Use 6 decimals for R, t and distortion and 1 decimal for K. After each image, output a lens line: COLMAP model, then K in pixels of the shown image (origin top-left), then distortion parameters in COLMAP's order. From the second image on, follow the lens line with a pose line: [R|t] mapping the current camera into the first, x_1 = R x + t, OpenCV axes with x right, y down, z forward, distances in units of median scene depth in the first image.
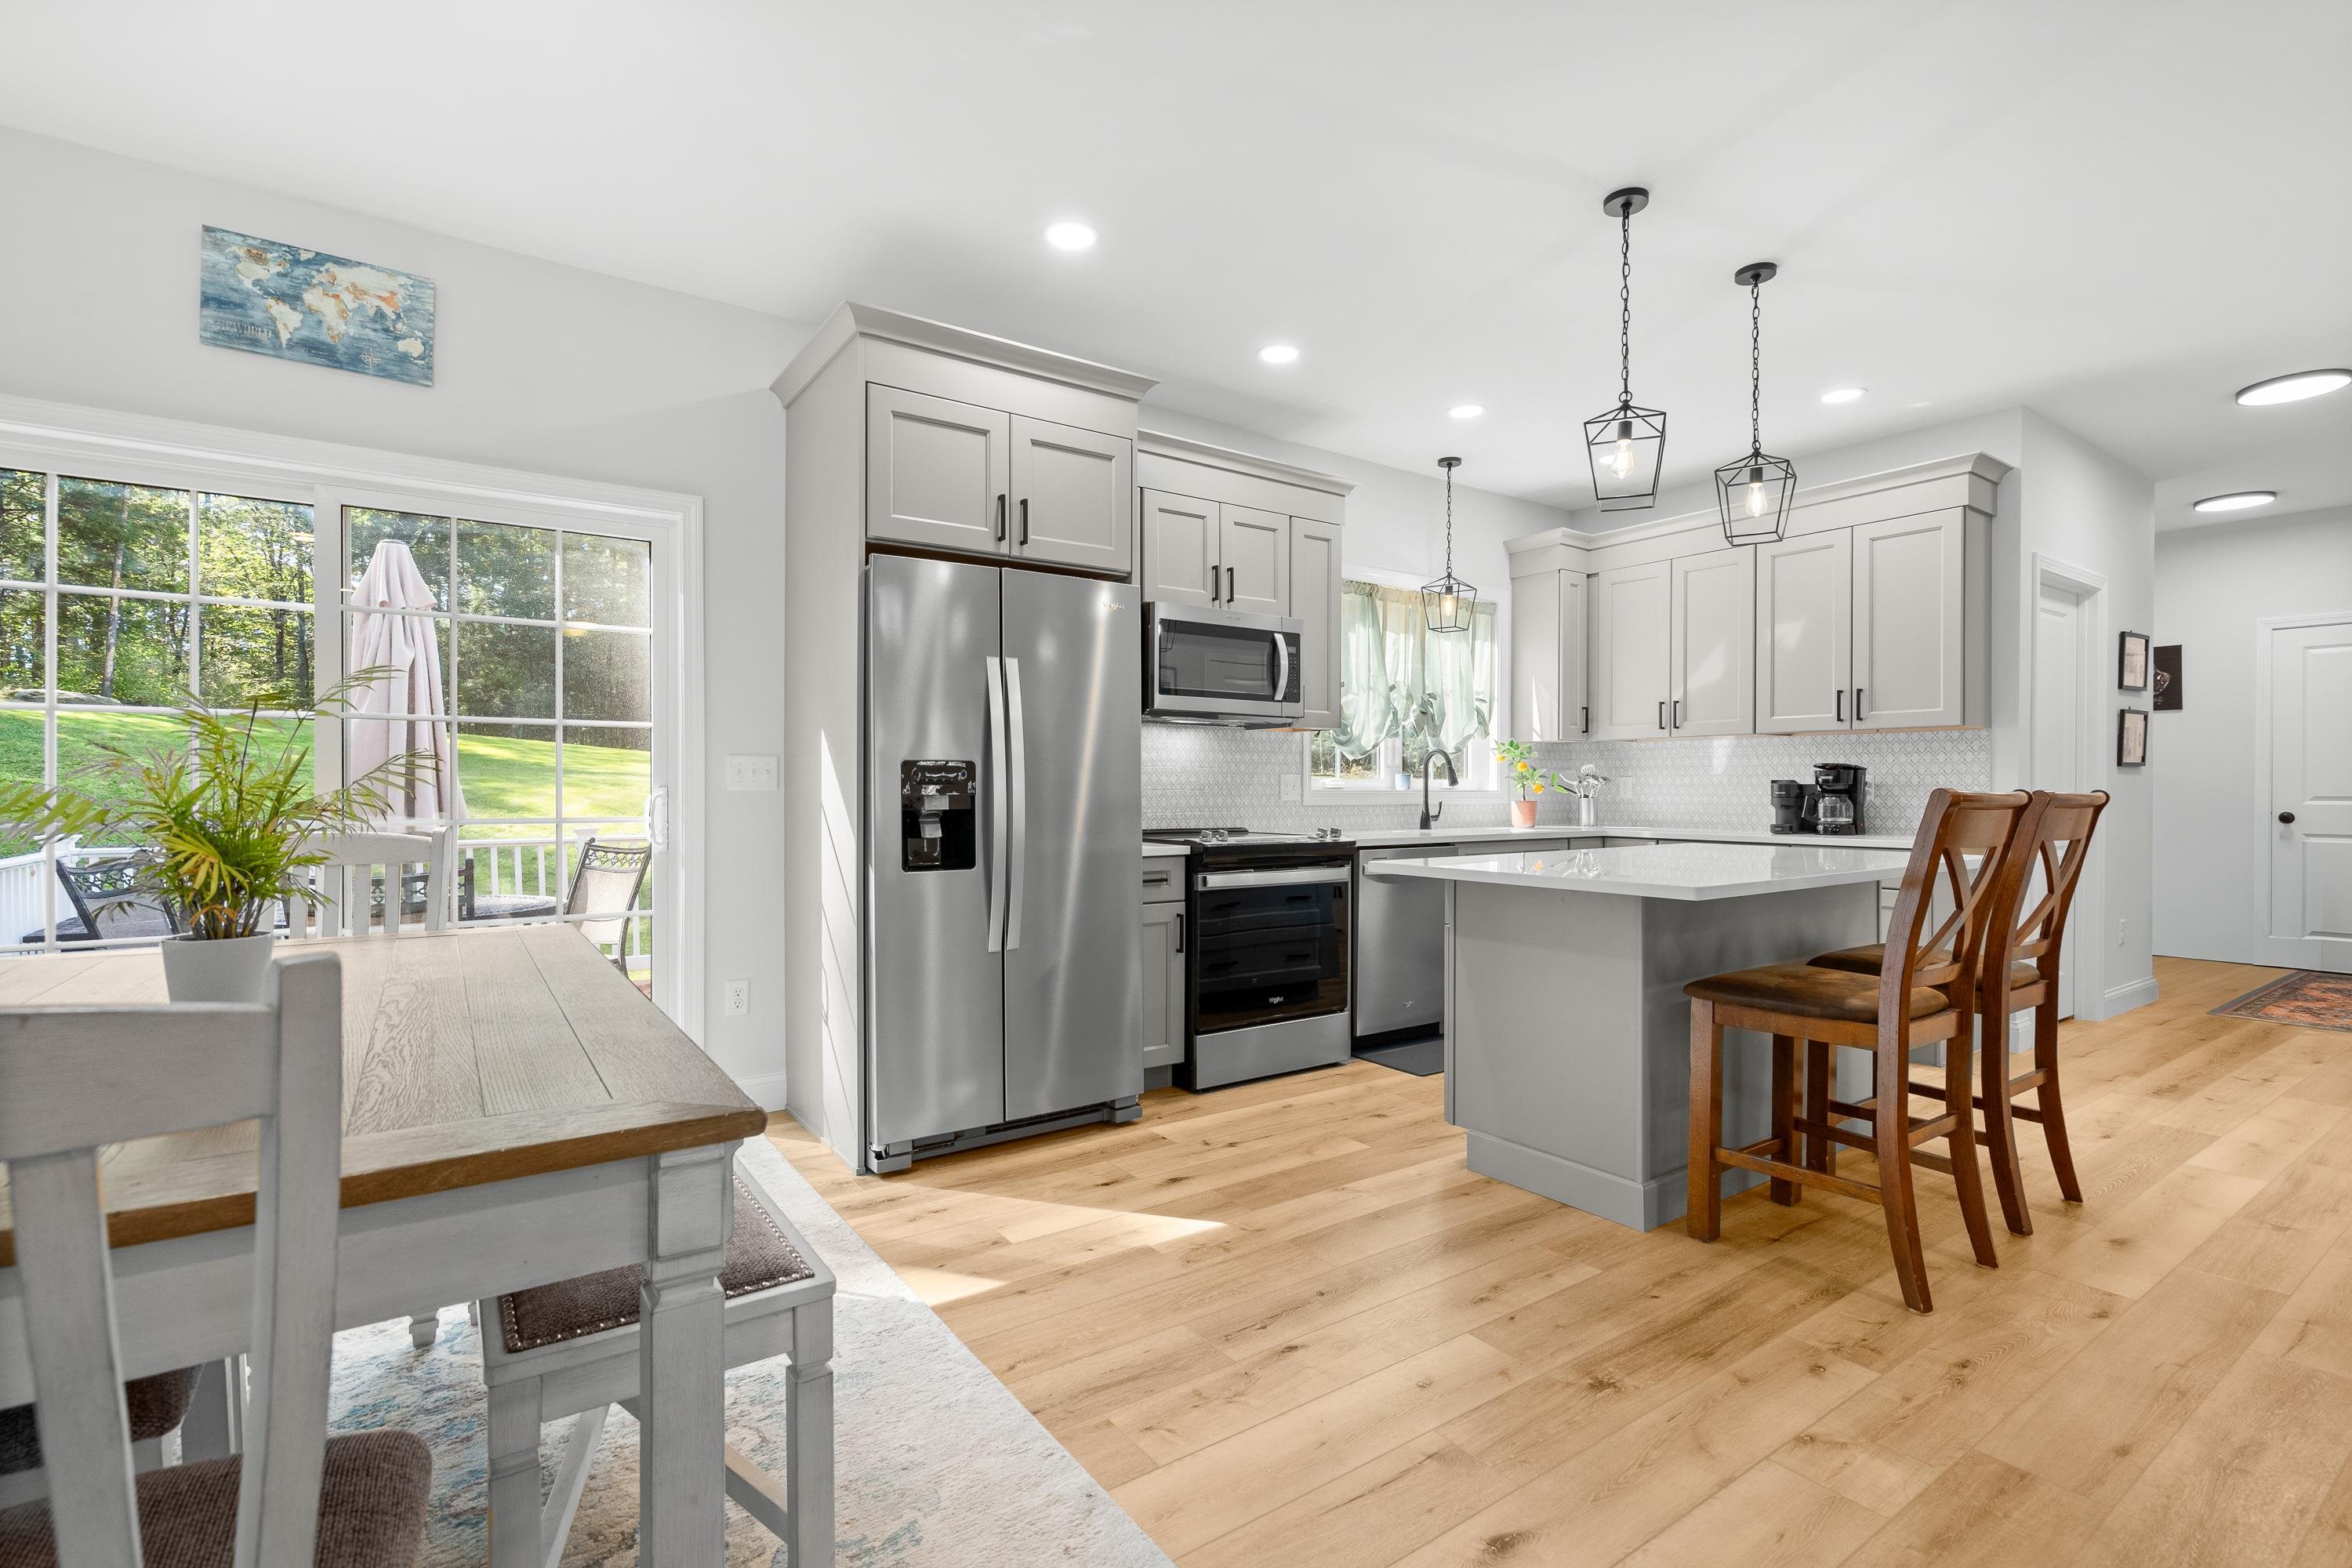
lens RADIAL K [[1076.8, 0, 1177.2], [0, 1076.8, 790.7], [0, 0, 1]] dist [-0.002435, 0.000299]
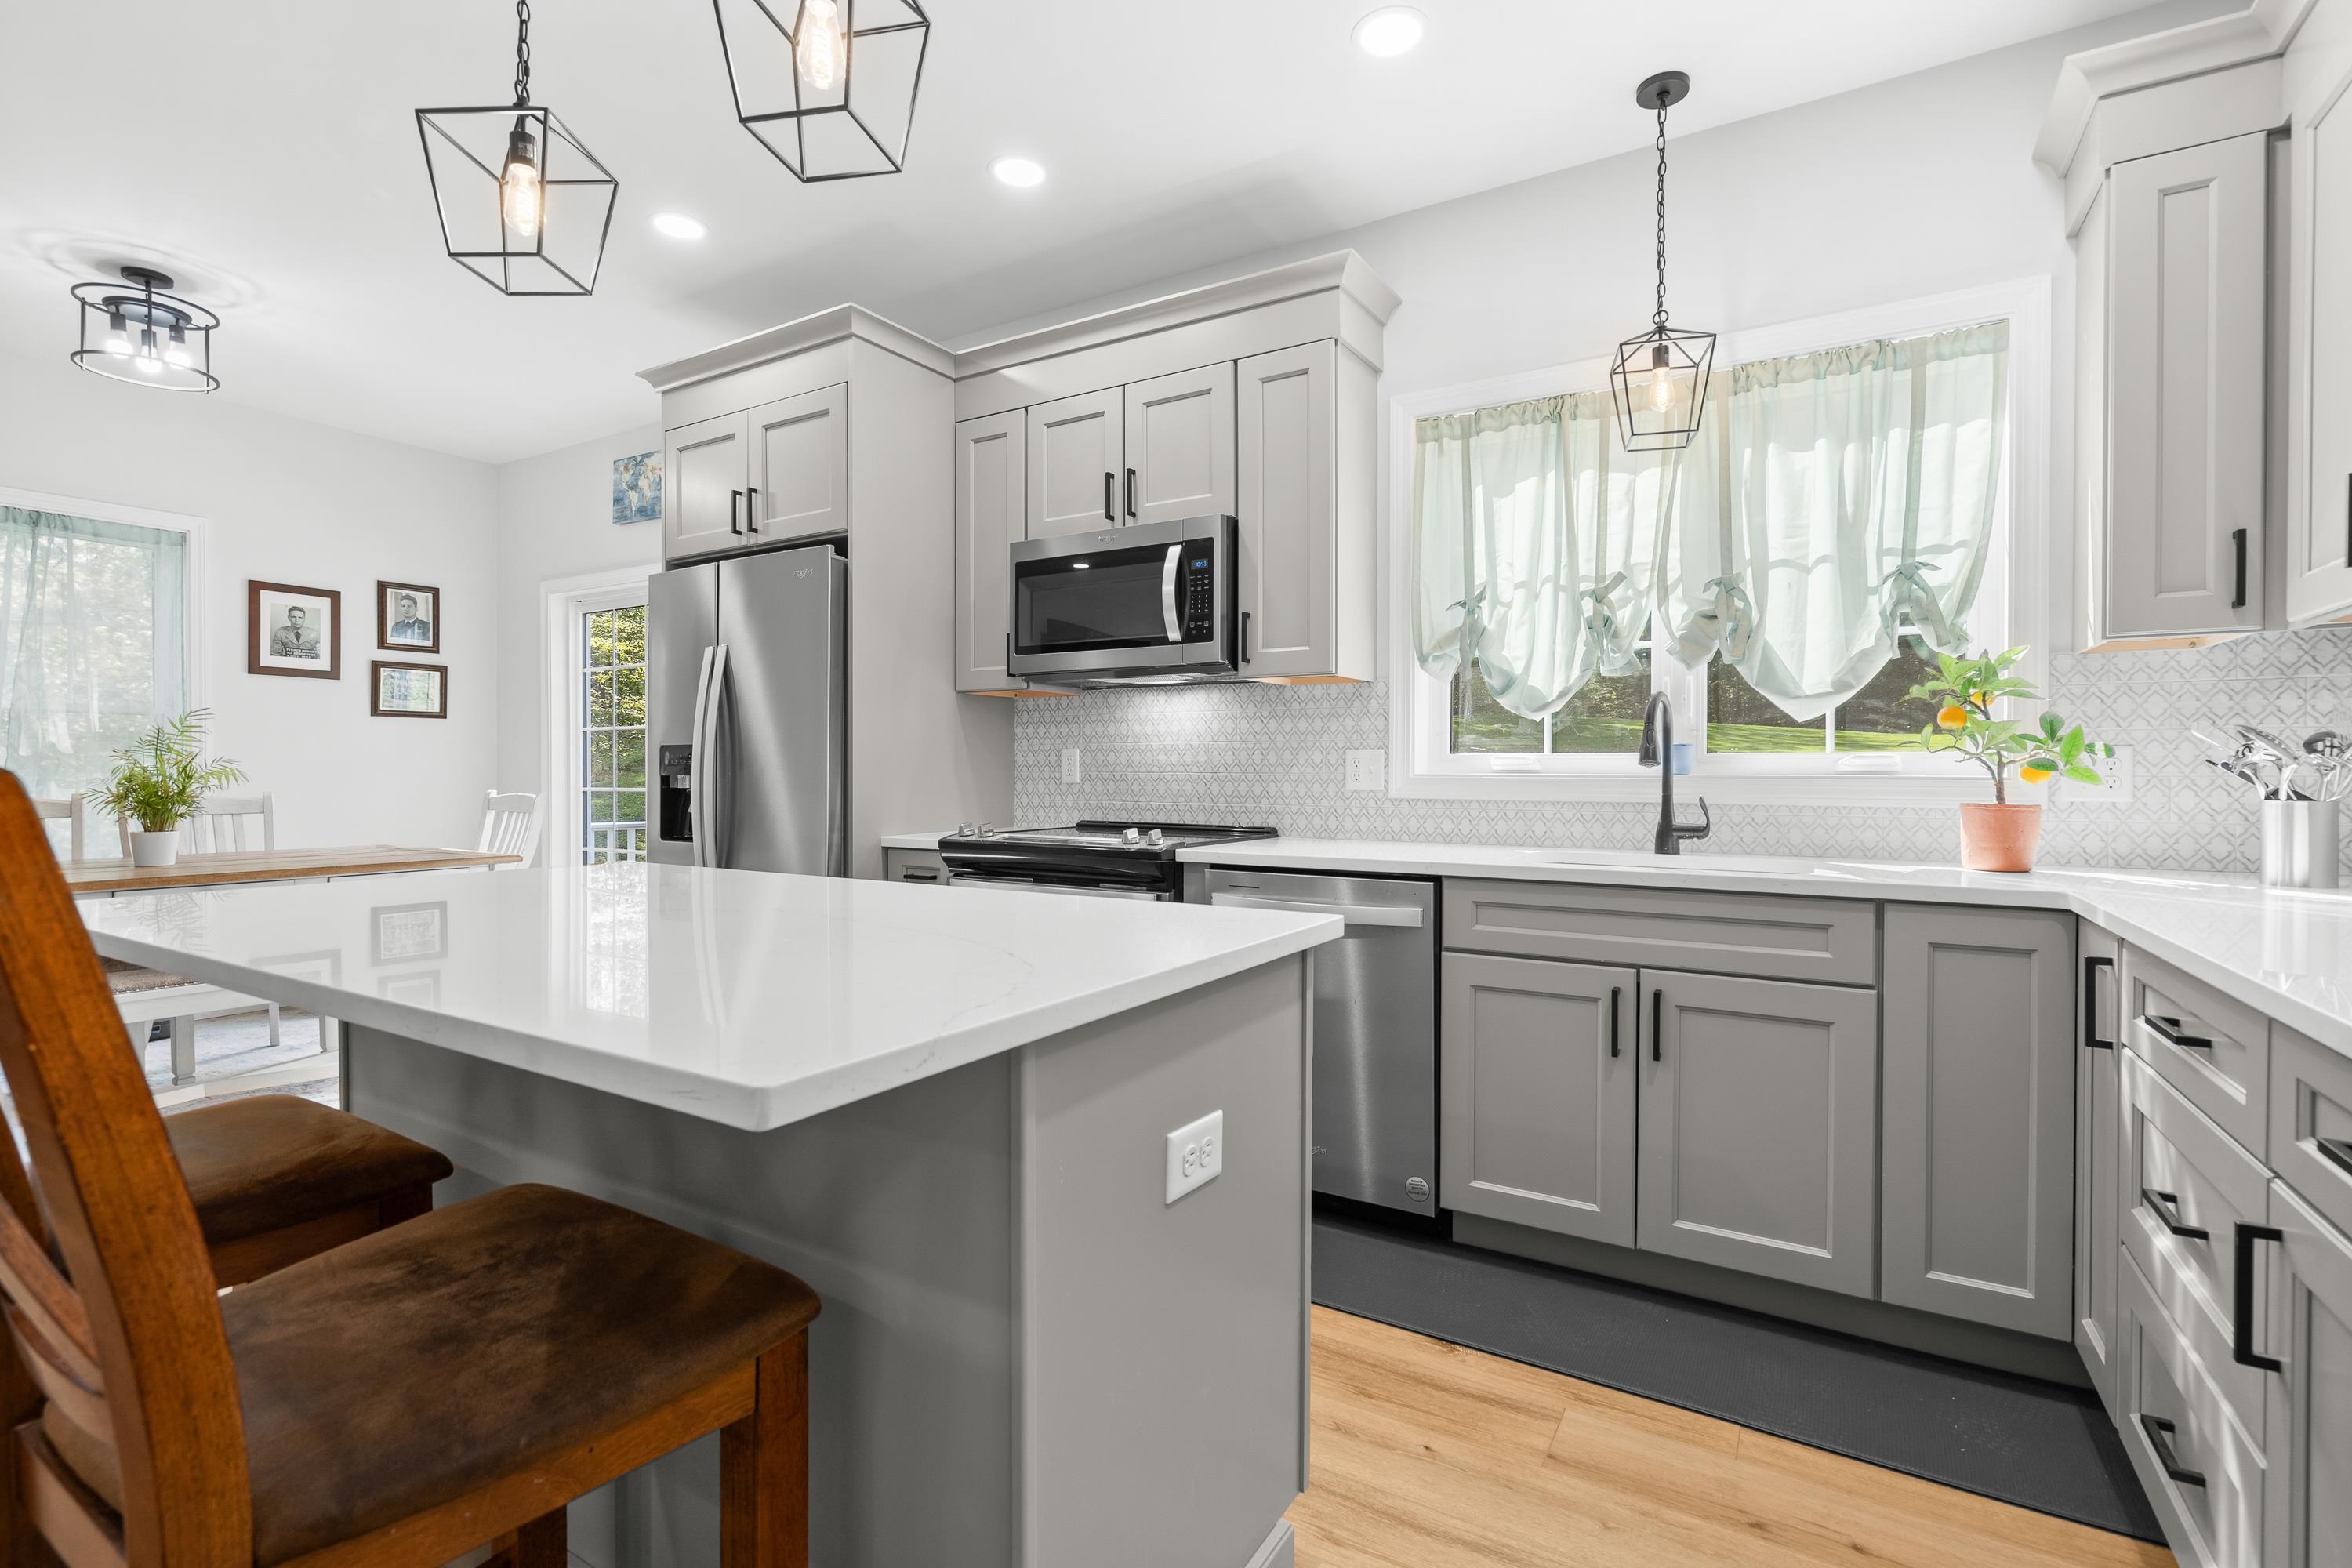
lens RADIAL K [[1068.1, 0, 1173.0], [0, 1068.1, 781.1], [0, 0, 1]] dist [-0.000359, 0.000303]
pose [[0.399505, 0.007623, -0.916699, 0.869012], [-0.003767, 0.999971, 0.006673, 0.000282], [0.916723, 0.000788, 0.399522, 0.877562]]
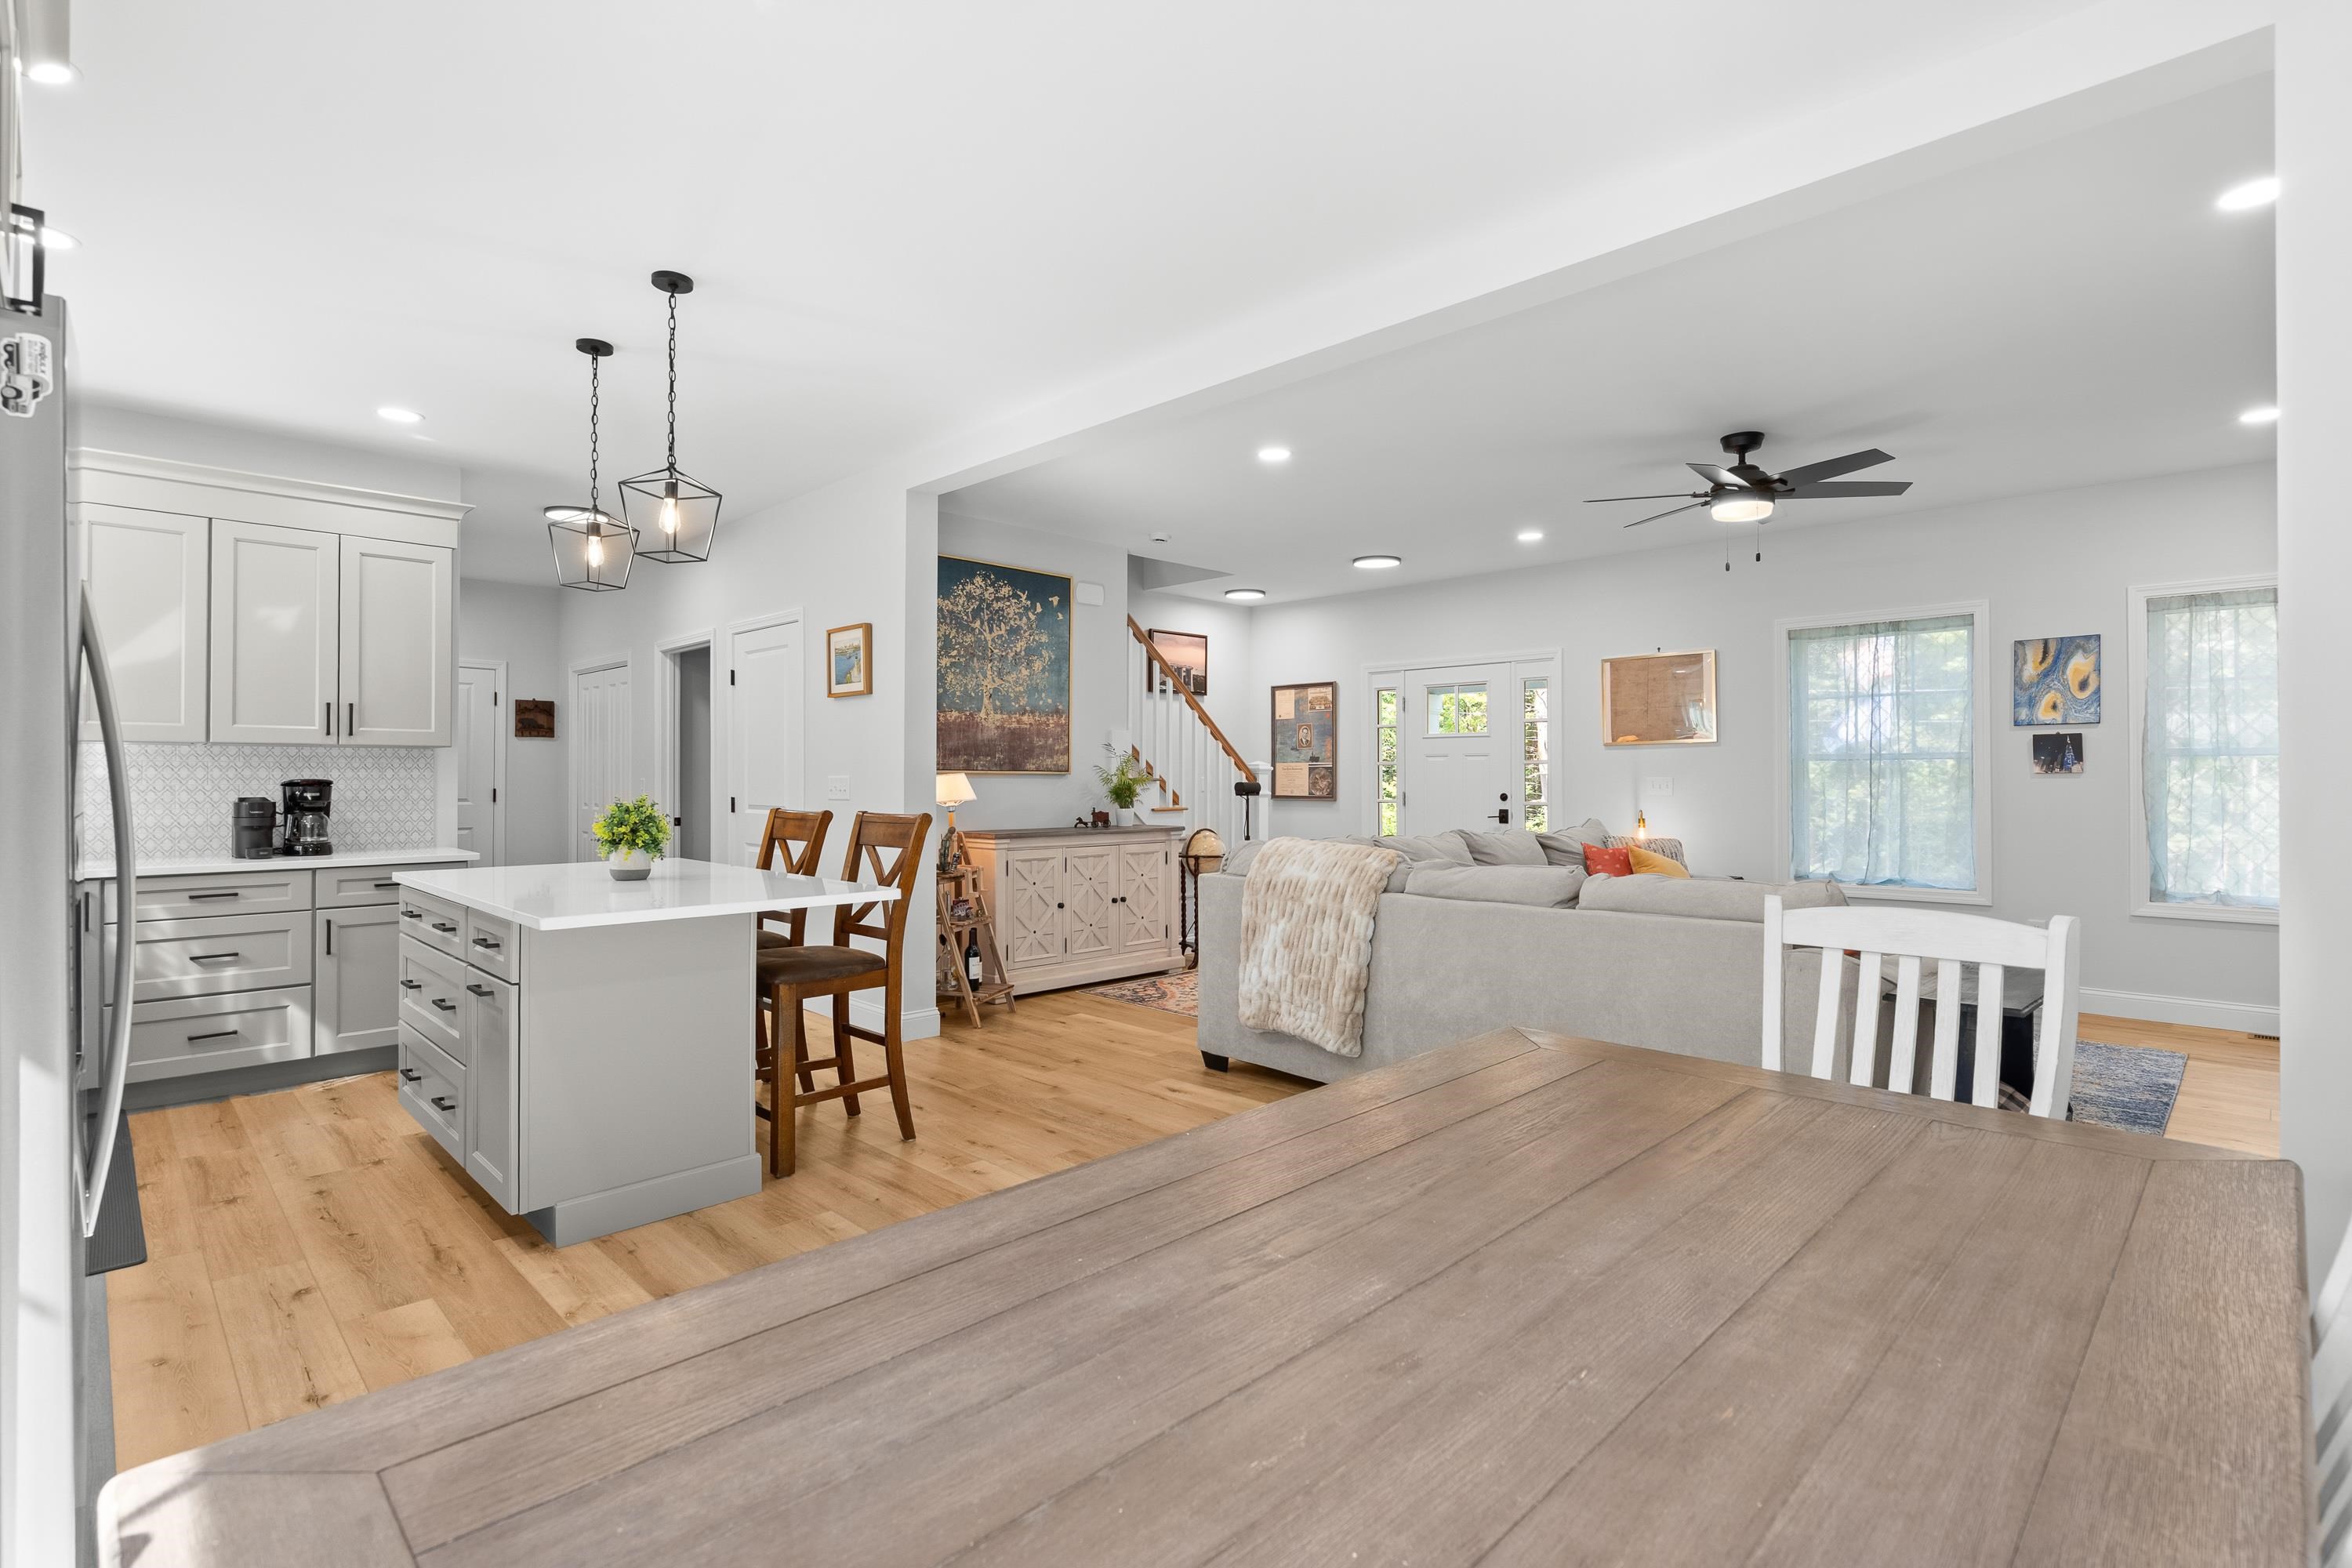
lens RADIAL K [[1098.8, 0, 1185.3], [0, 1098.8, 768.2], [0, 0, 1]] dist [-0.002272, -0.000225]
pose [[-0.177656, 0.005264, 0.984079, -0.617550], [0.003058, 0.999984, -0.004797, -0.036767], [-0.984088, 0.002157, -0.177670, 0.550656]]
